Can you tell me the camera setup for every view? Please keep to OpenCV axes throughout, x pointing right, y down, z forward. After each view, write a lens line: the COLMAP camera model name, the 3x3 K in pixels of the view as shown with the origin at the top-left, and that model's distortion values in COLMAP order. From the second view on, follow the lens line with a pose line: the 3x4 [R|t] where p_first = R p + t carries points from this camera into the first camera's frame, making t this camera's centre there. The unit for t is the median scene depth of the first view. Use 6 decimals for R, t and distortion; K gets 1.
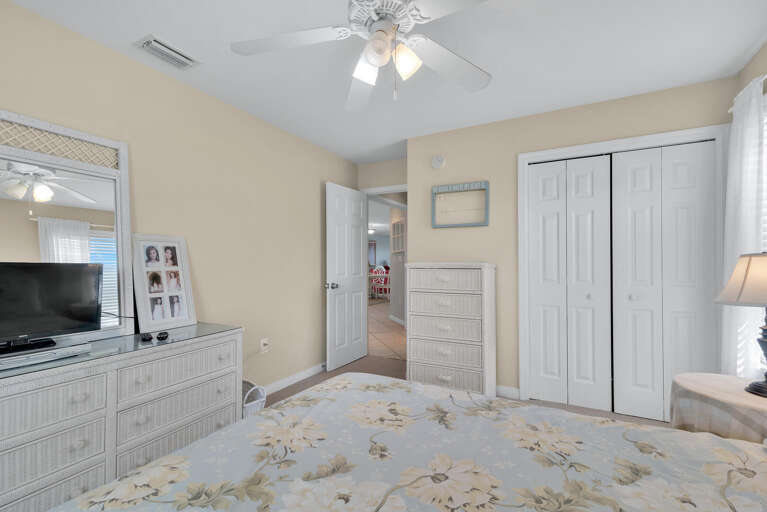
lens RADIAL K [[342.3, 0, 380.3], [0, 342.3, 259.0], [0, 0, 1]] dist [0.011754, 0.000277]
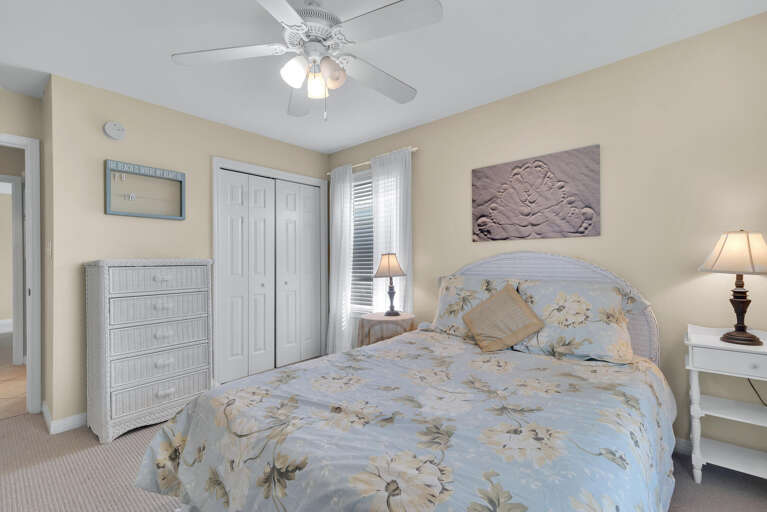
lens RADIAL K [[342.3, 0, 380.3], [0, 342.3, 259.0], [0, 0, 1]] dist [0.011754, 0.000277]
pose [[0.226960, -0.001058, 0.973903, -0.547112], [-0.001553, 0.999998, 0.001448, 0.008658], [-0.973903, -0.001841, 0.226958, 0.281933]]
